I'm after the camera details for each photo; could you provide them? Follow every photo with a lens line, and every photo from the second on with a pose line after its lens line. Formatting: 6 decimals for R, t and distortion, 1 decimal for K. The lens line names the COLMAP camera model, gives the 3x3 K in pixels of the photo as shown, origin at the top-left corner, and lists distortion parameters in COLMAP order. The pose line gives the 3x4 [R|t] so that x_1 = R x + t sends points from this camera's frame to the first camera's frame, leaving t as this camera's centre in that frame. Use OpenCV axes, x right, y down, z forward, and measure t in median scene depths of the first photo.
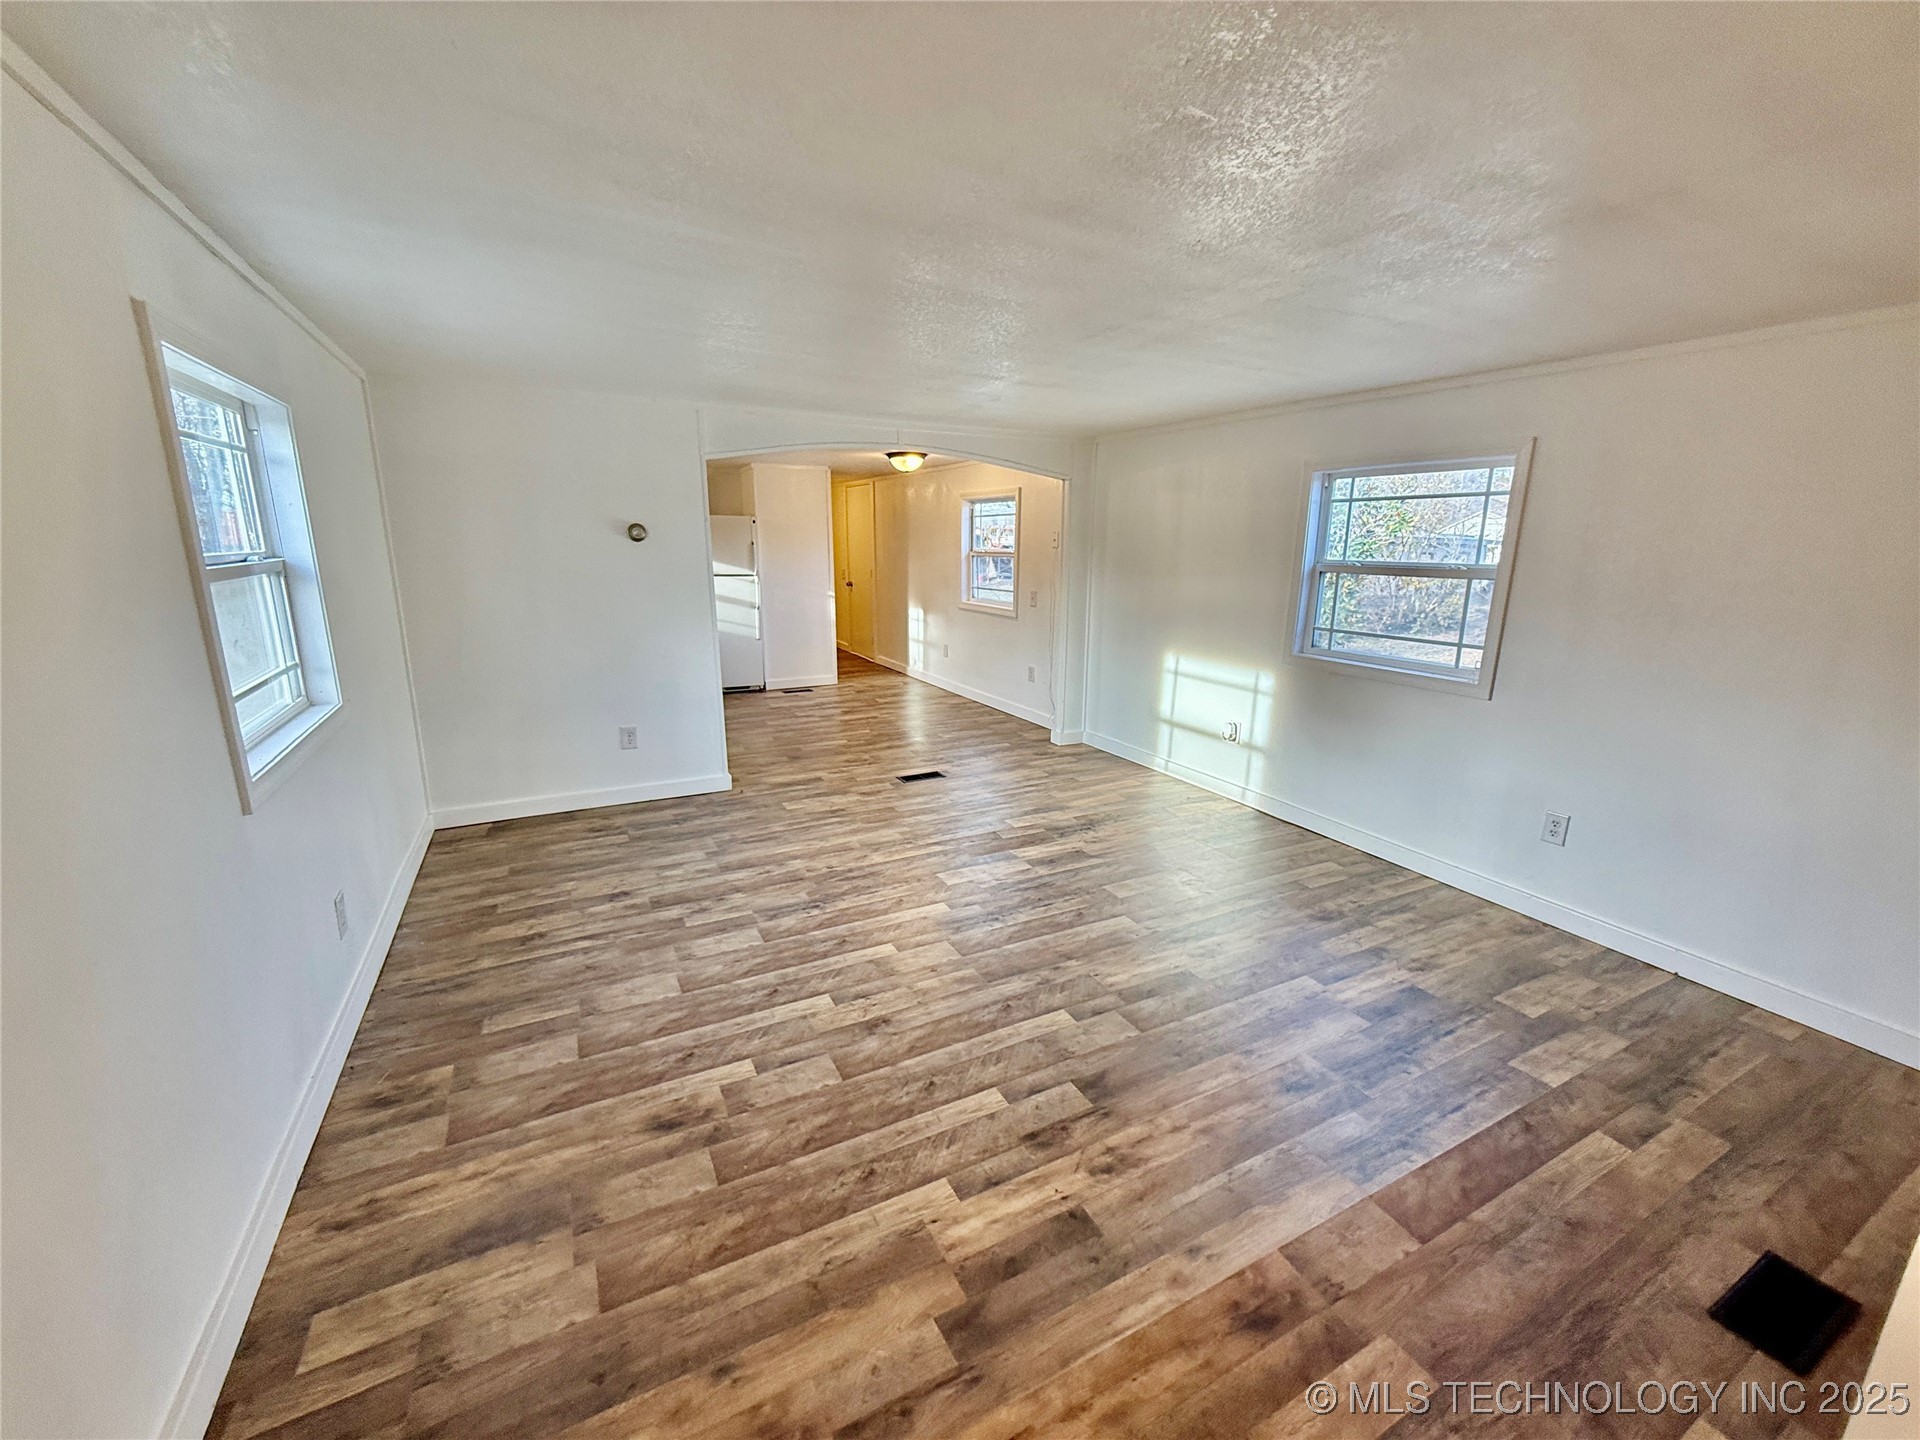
lens RADIAL K [[765.5, 0, 955.5], [0, 765.5, 708.3], [0, 0, 1]] dist [0.000142, 0.000003]
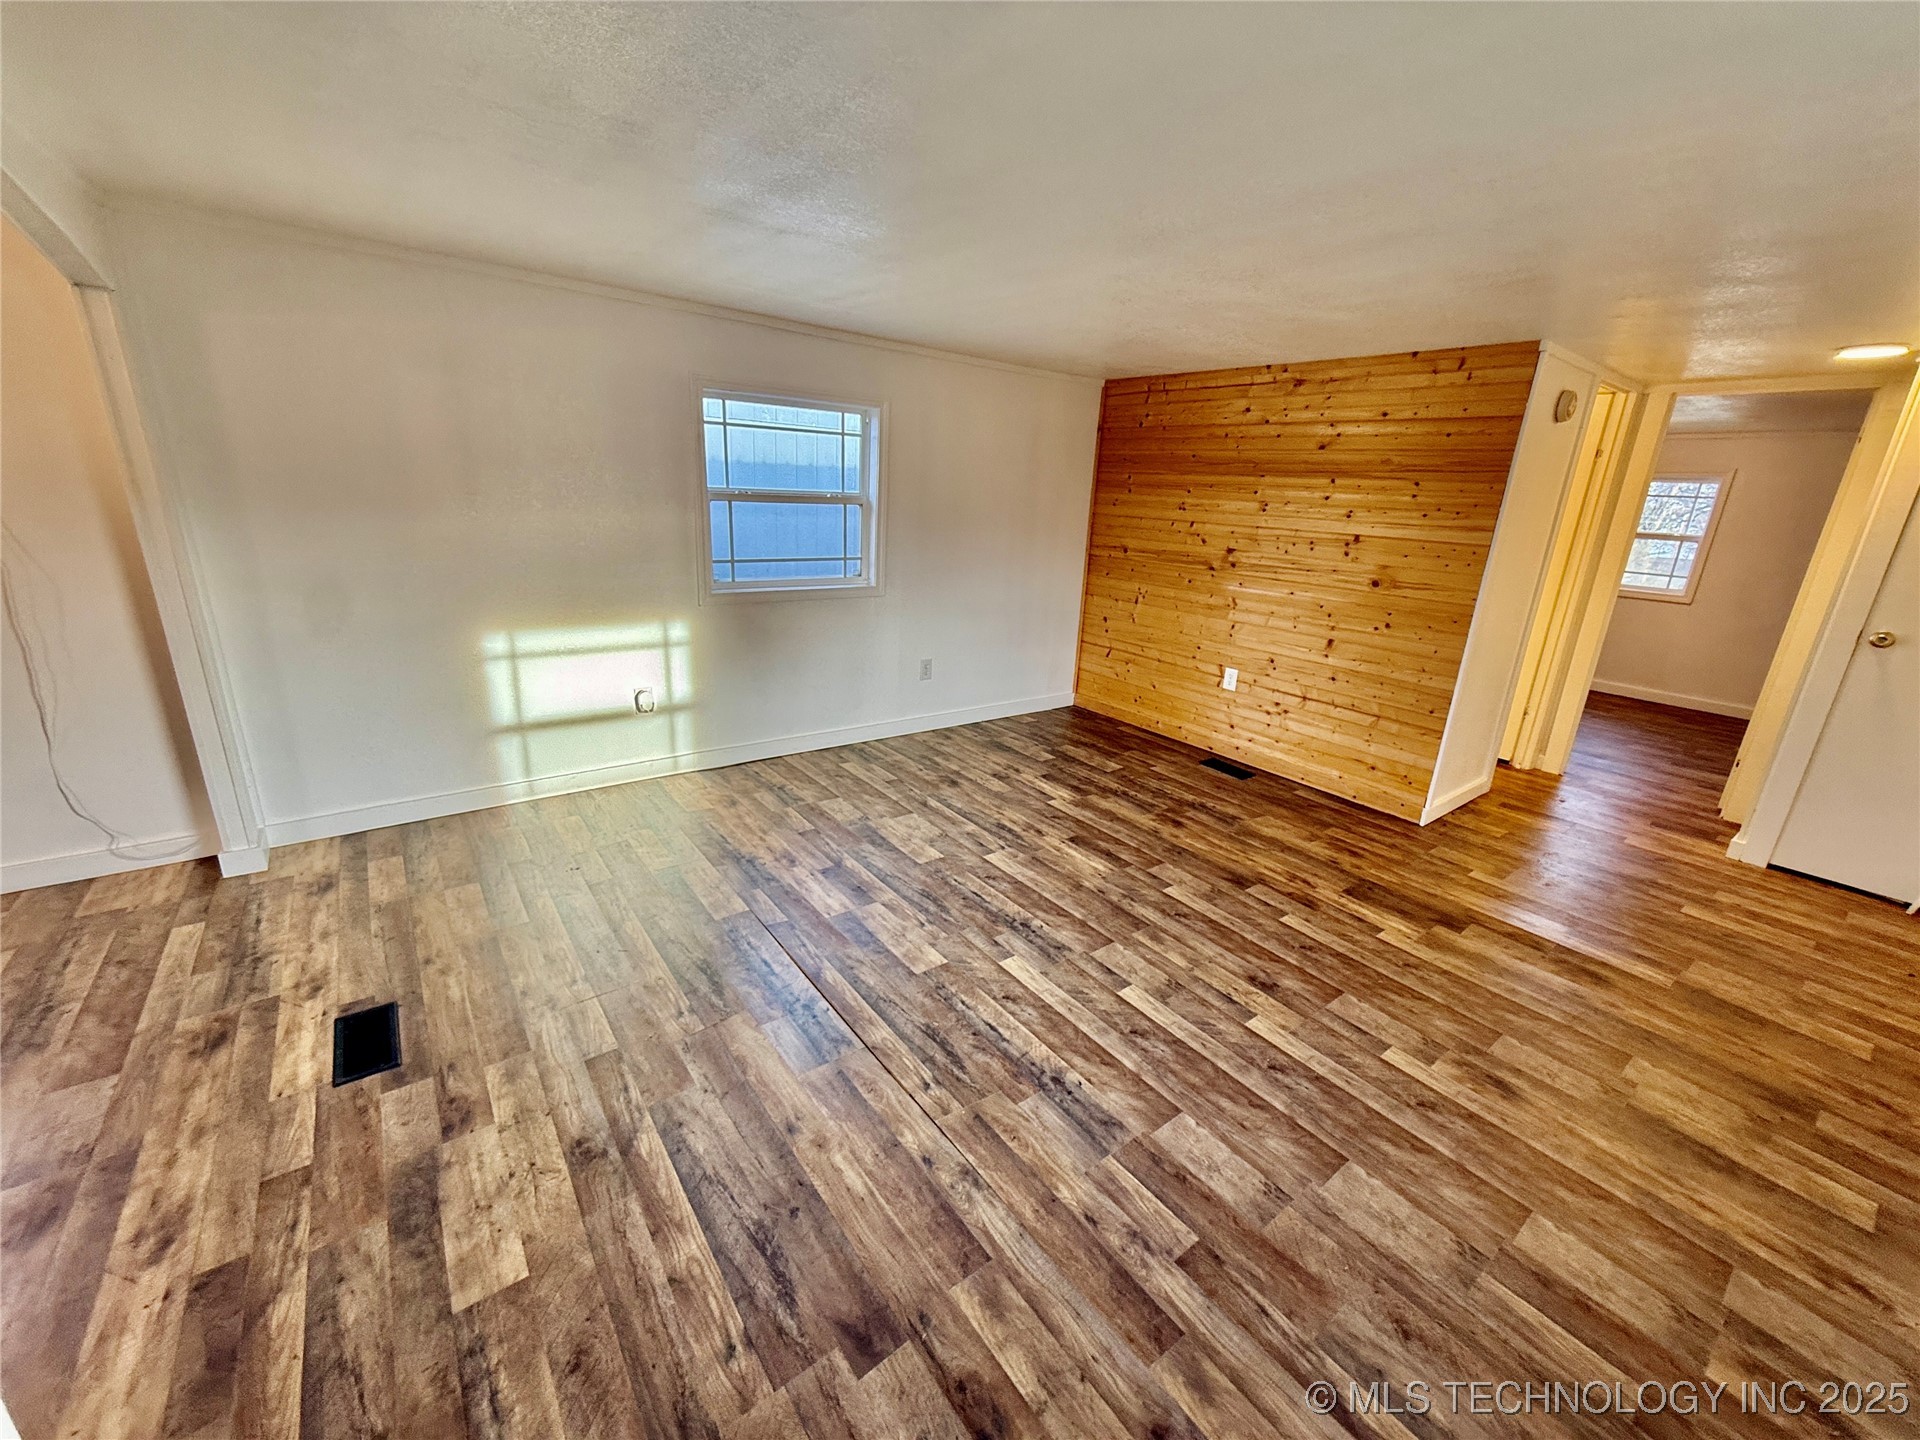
lens RADIAL K [[765.5, 0, 965.5], [0, 765.5, 721.4], [0, 0, 1]] dist [0.000142, 0.000003]
pose [[-0.169381, -0.317807, 0.932903, -0.705425], [0.154690, 0.926275, 0.343635, -0.266800], [-0.973335, 0.202517, -0.107732, 1.130584]]
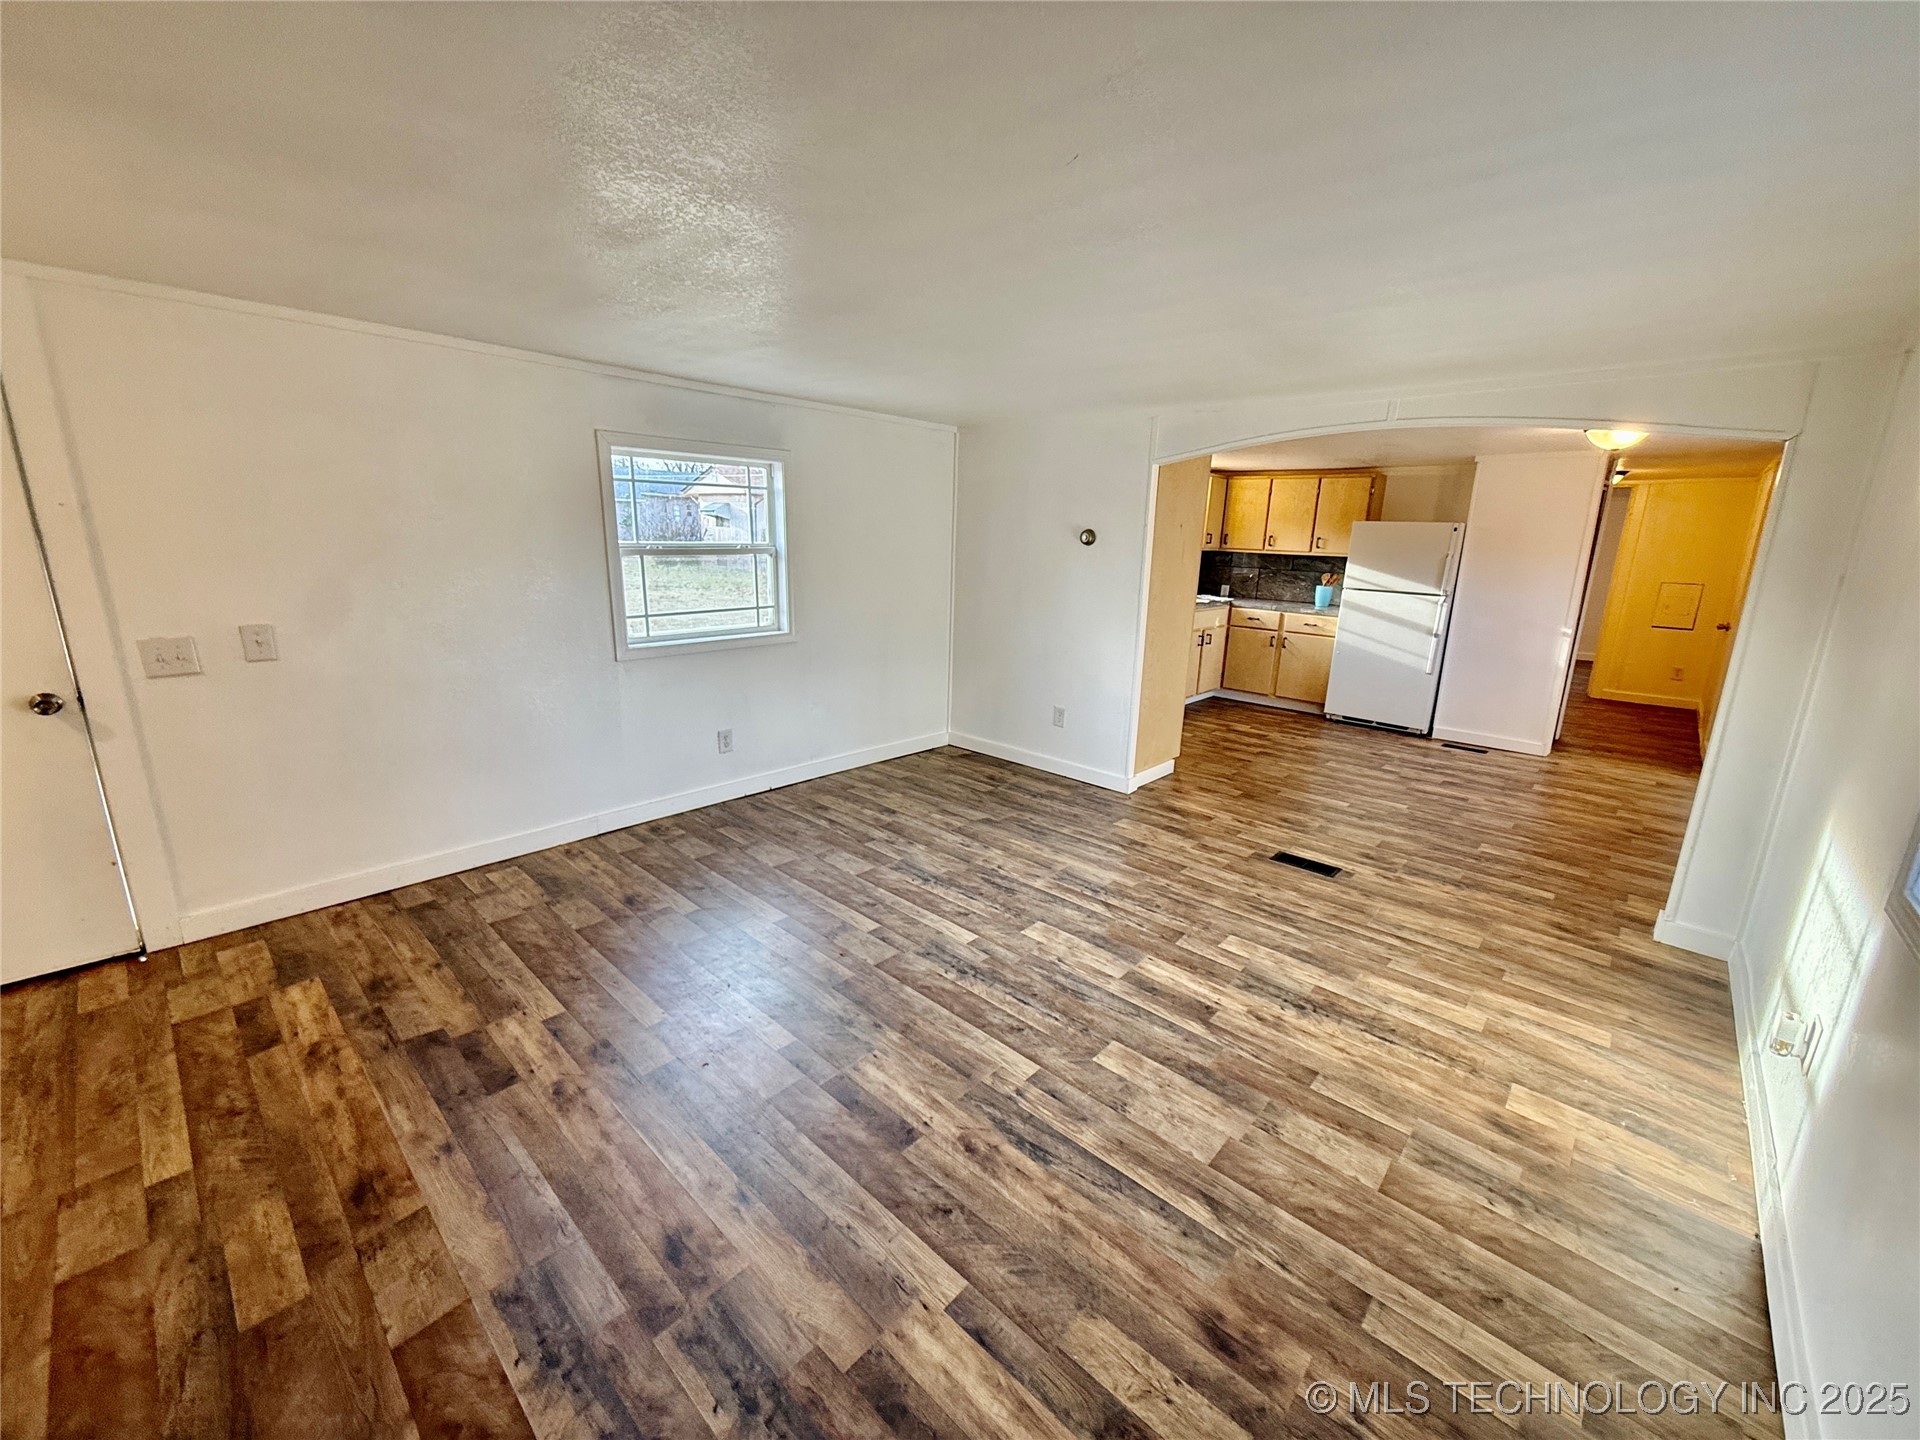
lens RADIAL K [[765.5, 0, 968.6], [0, 765.5, 693.8], [0, 0, 1]] dist [0.000142, 0.000003]
pose [[0.349014, 0.193267, -0.916972, 0.812827], [-0.223258, 0.967476, 0.118936, -0.143814], [0.910135, 0.163211, 0.380811, 0.625263]]
